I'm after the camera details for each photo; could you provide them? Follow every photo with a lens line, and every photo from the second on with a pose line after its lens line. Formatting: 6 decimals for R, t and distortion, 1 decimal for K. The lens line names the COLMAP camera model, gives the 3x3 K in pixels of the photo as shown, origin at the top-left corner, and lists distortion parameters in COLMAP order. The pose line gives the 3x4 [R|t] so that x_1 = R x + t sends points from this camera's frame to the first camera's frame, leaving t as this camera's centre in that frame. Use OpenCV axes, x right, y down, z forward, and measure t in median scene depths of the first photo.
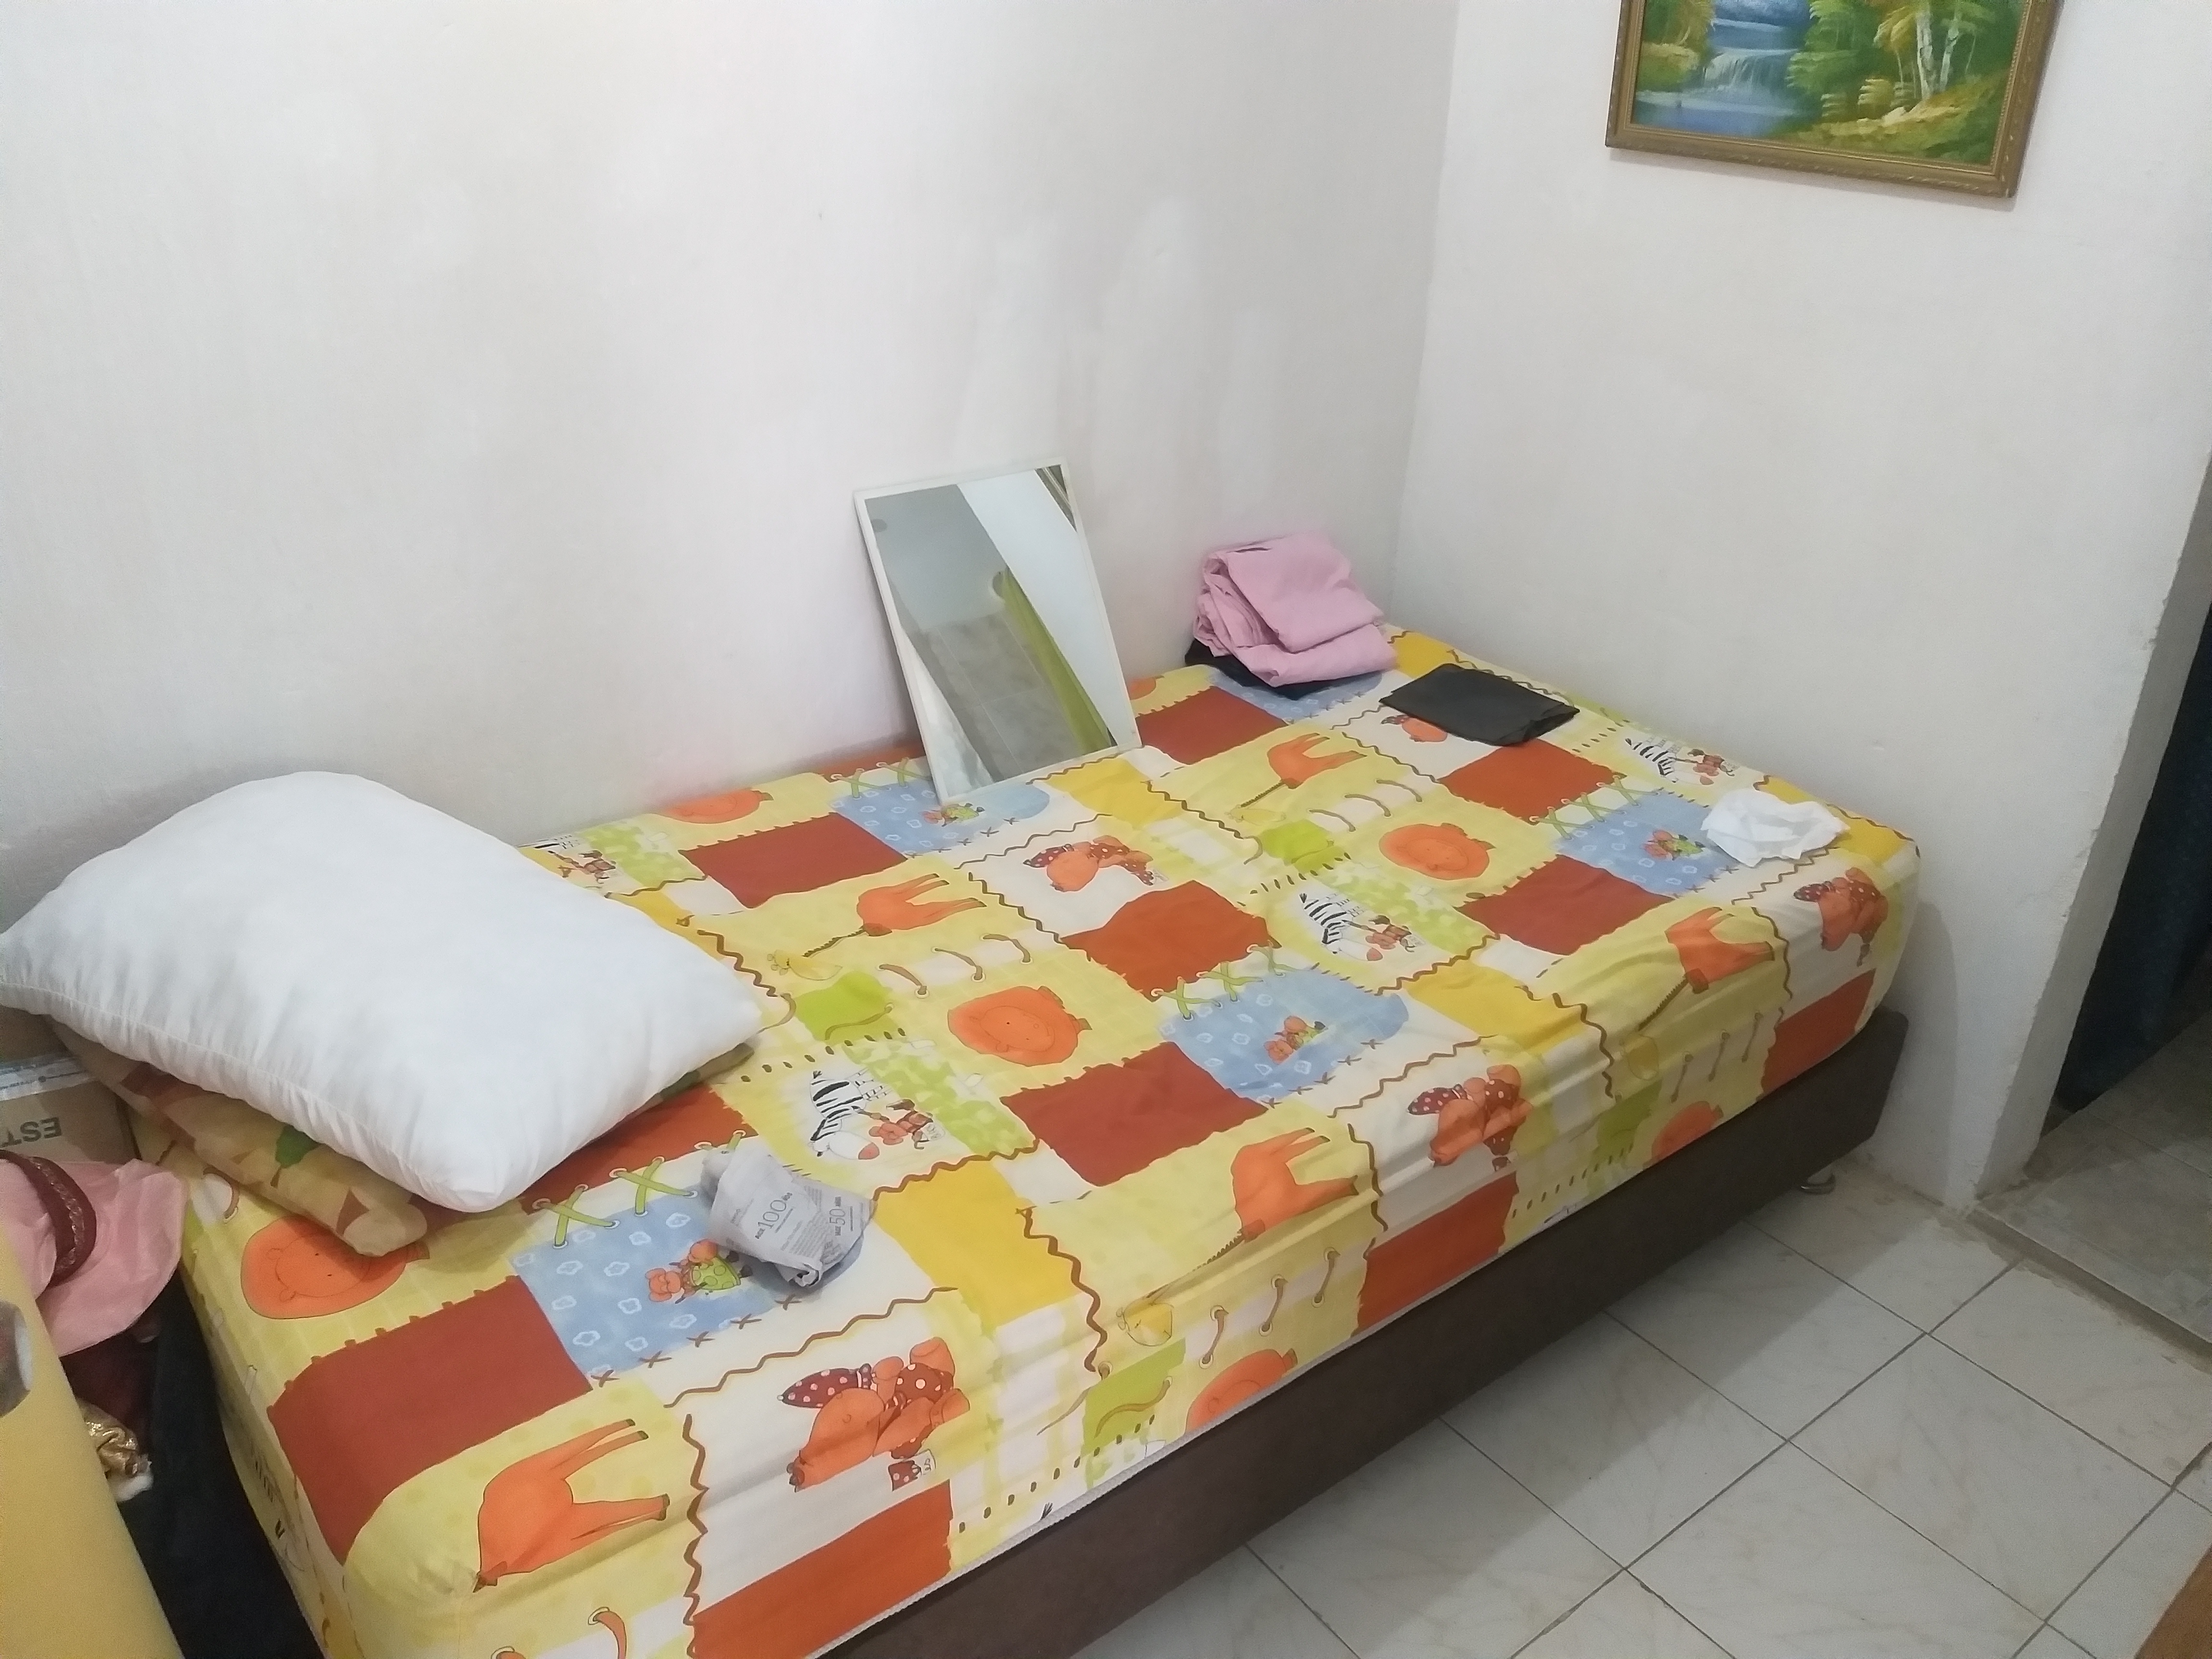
lens RADIAL K [[1735.5, 0, 1101.2], [0, 1735.5, 810.4], [0, 0, 1]] dist [0.066654, -0.124260]
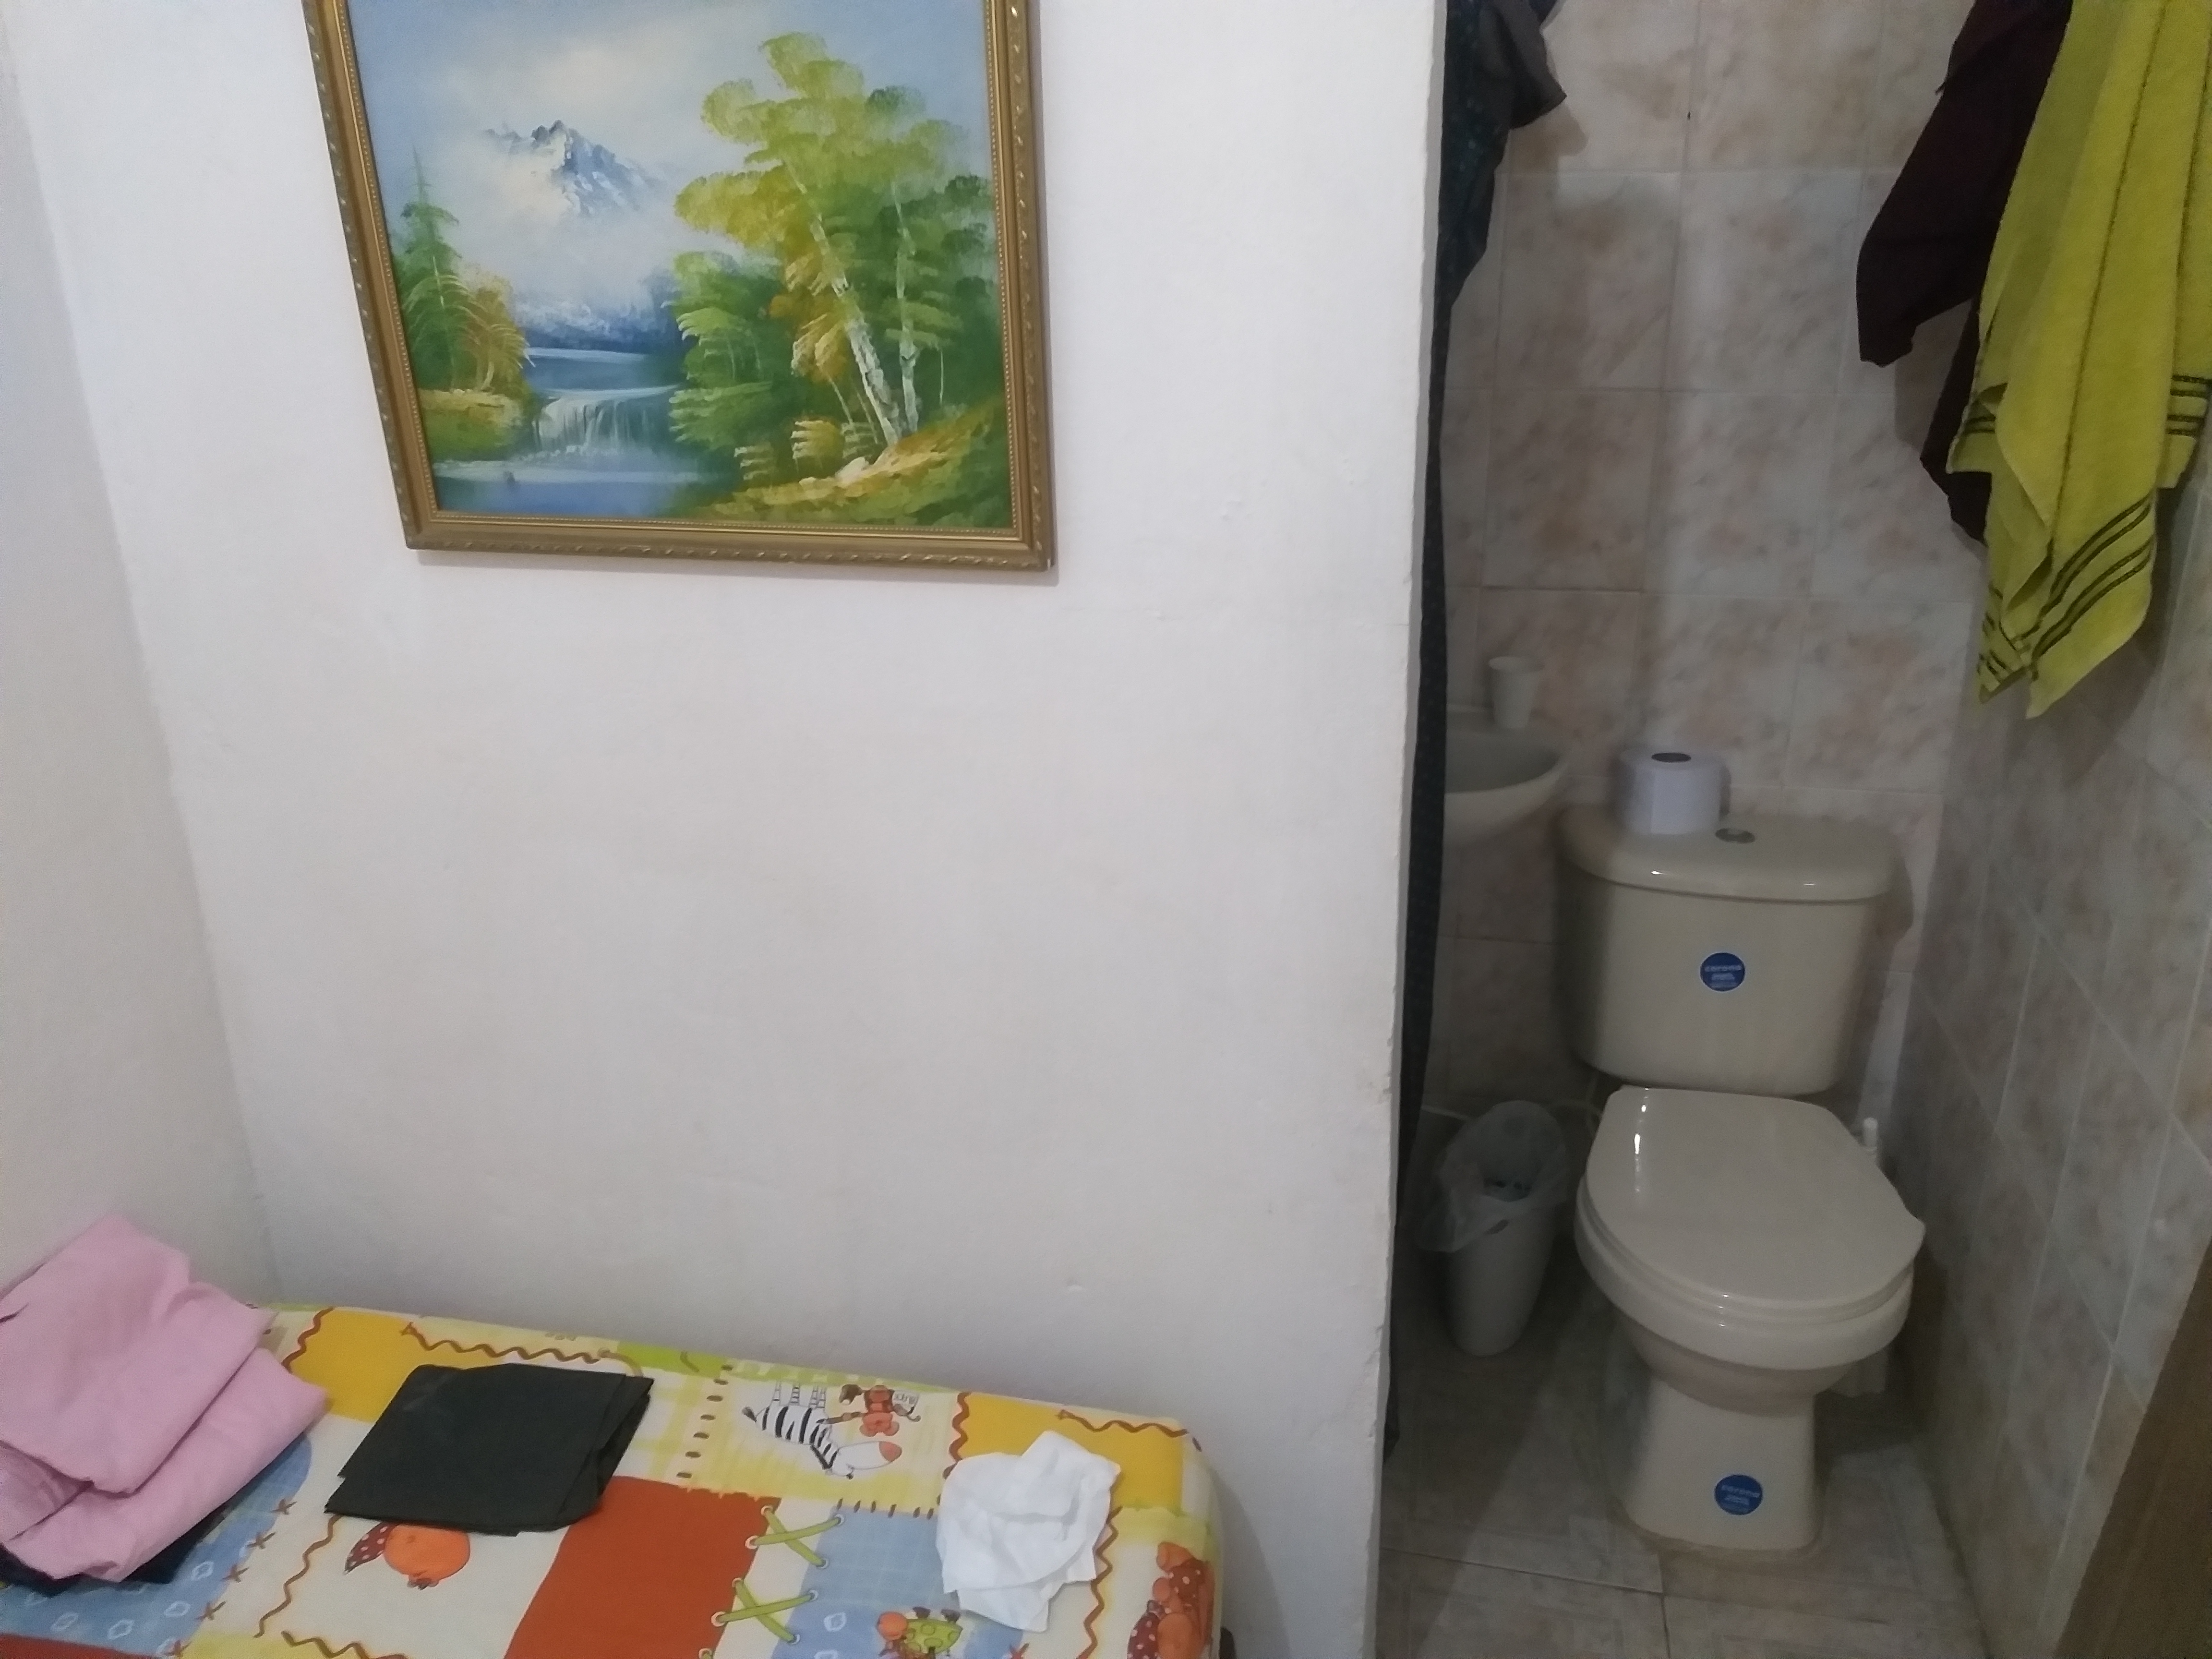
lens RADIAL K [[1735.5, 0, 1116.4], [0, 1735.5, 842.7], [0, 0, 1]] dist [0.066654, -0.124260]
pose [[0.761984, -0.275015, 0.586300, 0.096035], [0.320636, 0.946806, 0.027402, -0.240193], [-0.562649, 0.167109, 0.809630, 0.412309]]
